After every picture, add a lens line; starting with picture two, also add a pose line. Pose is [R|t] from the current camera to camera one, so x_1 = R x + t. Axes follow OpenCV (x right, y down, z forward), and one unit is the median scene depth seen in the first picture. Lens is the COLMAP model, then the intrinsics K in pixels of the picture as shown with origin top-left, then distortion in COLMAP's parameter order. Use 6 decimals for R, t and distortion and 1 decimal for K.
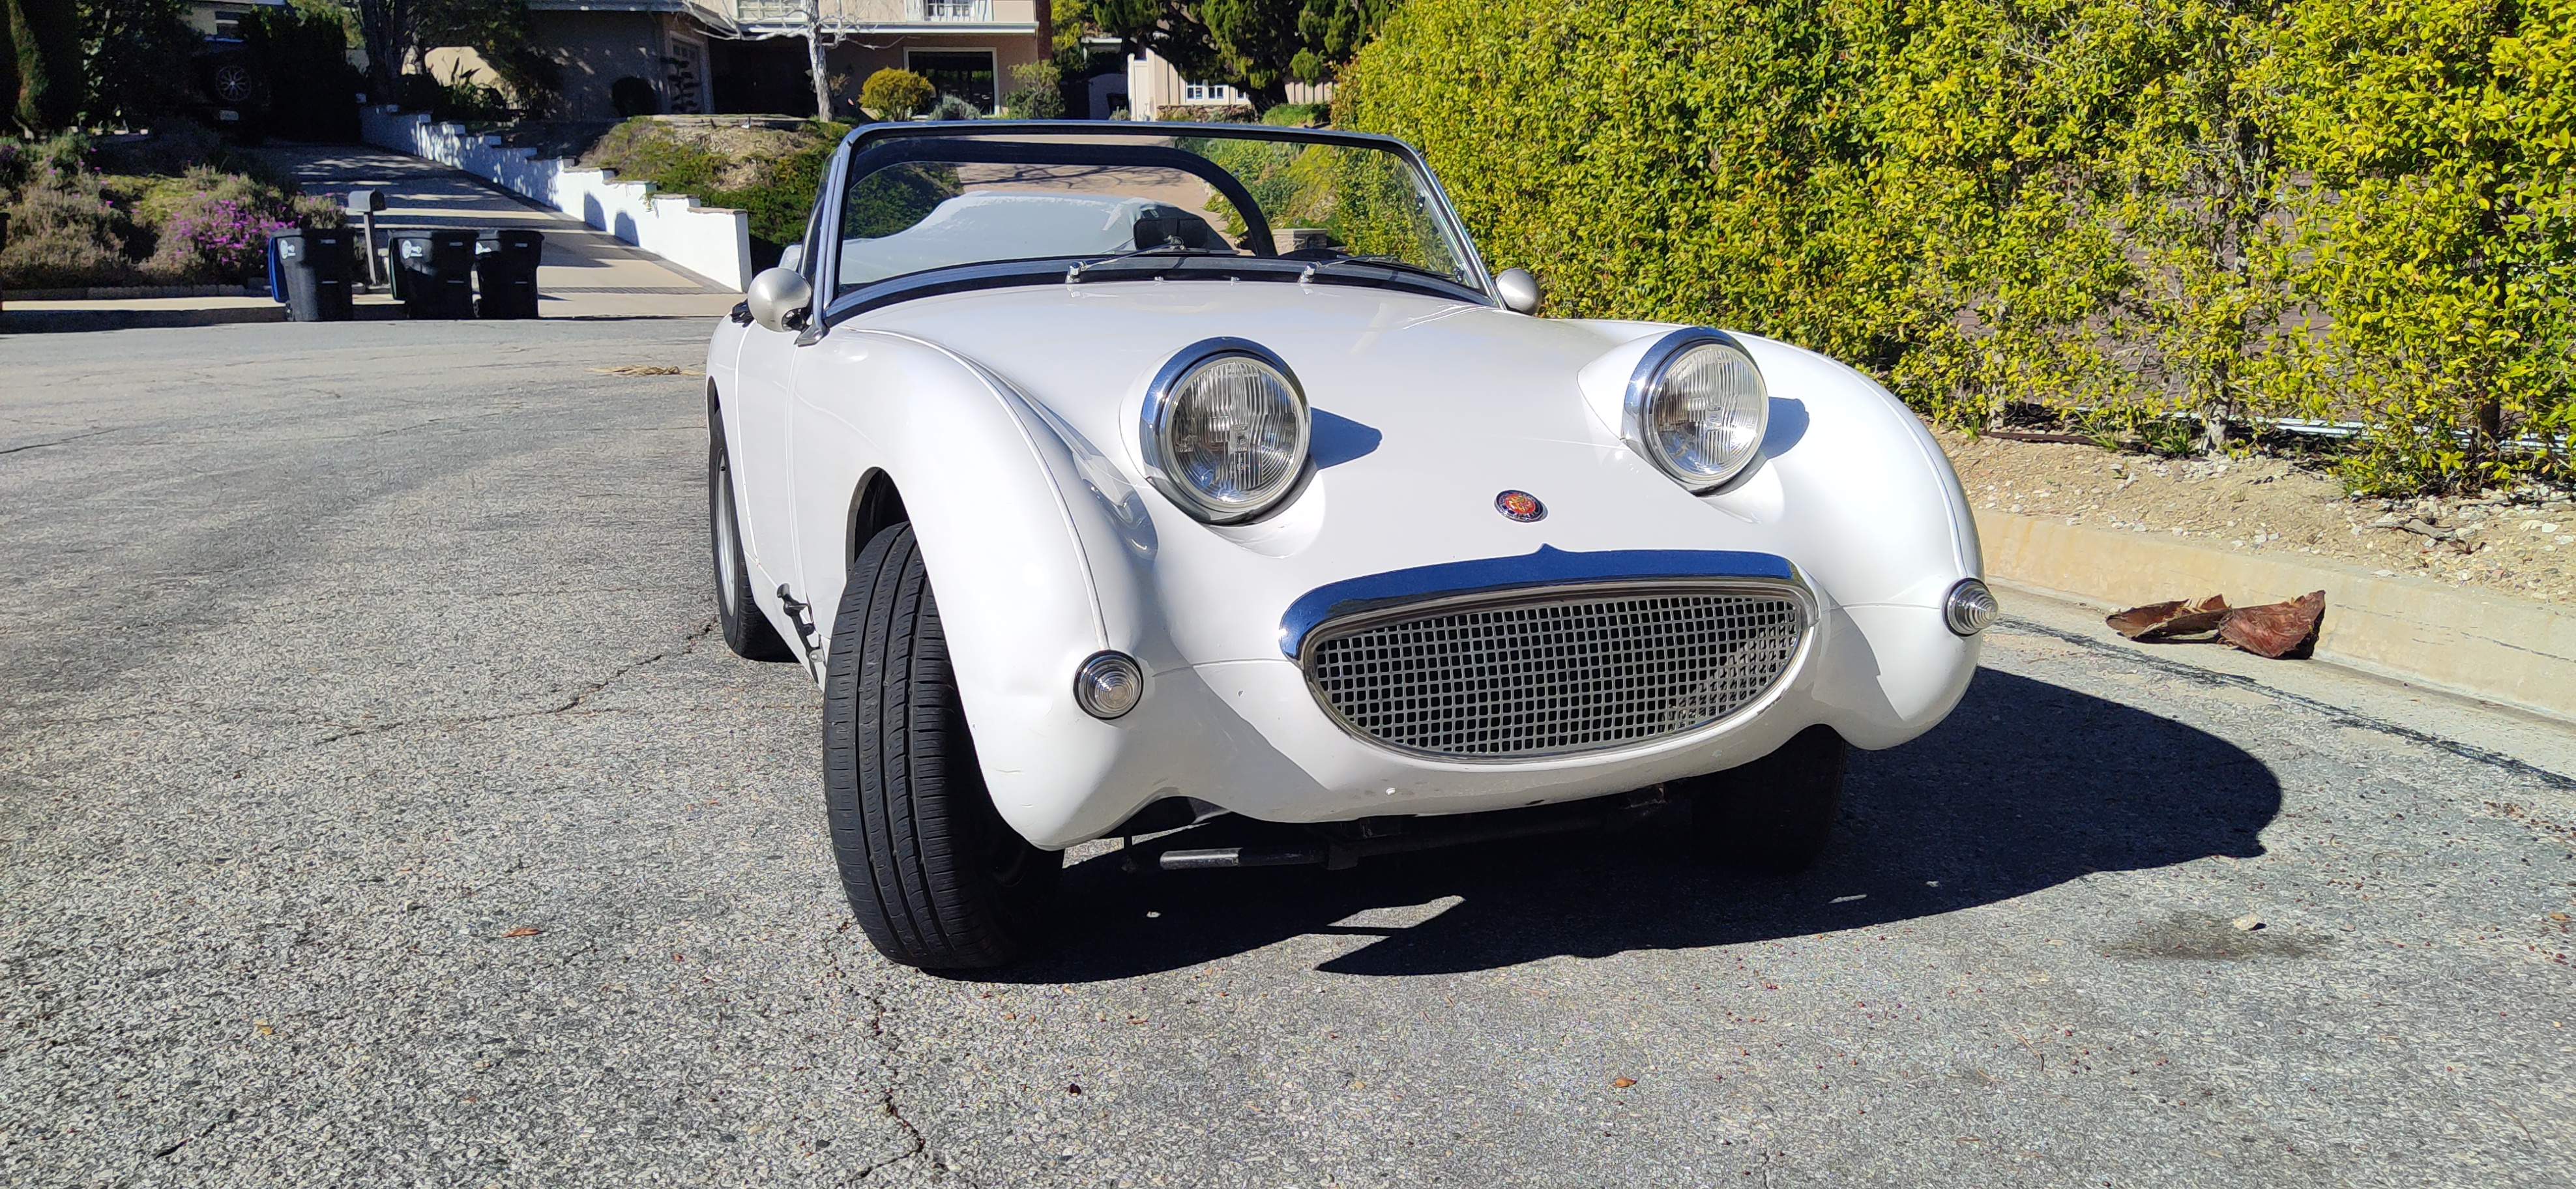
lens RADIAL K [[1933.1, 0, 1323.3], [0, 1933.1, 589.0], [0, 0, 1]] dist [0.103038, -0.165909]
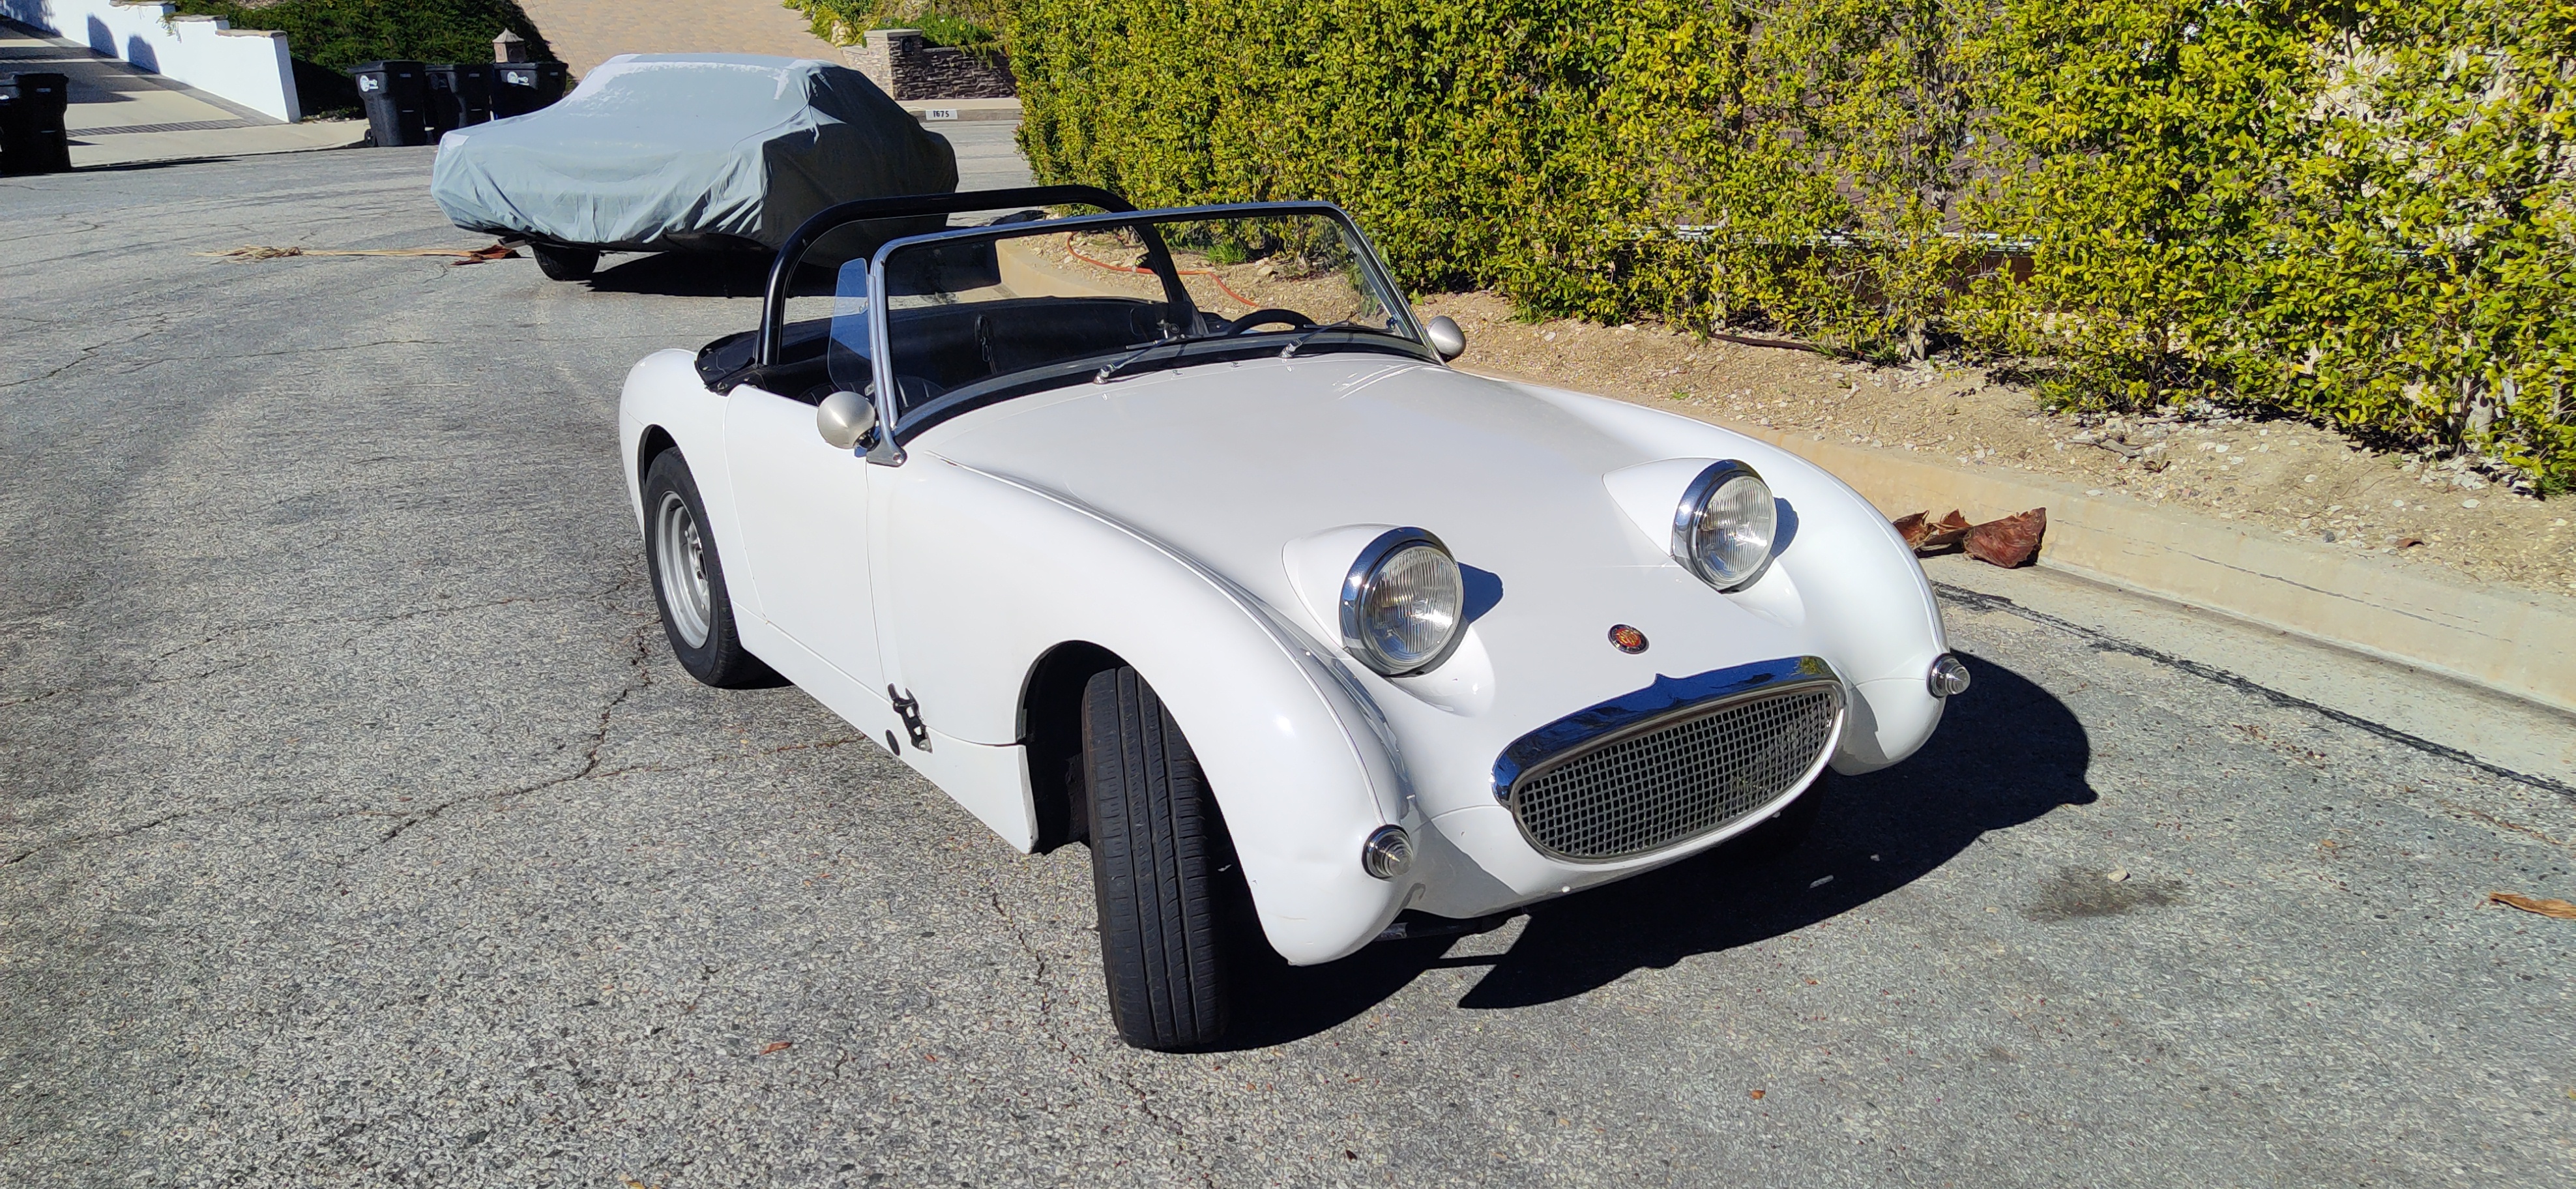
lens RADIAL K [[1930.4, 0, 1280.5], [0, 1930.4, 562.2], [0, 0, 1]] dist [0.079471, -0.075550]
pose [[0.979932, -0.076589, 0.184029, -0.130888], [0.057550, 0.992628, 0.106663, -0.090846], [-0.190841, -0.093932, 0.977116, -0.063780]]
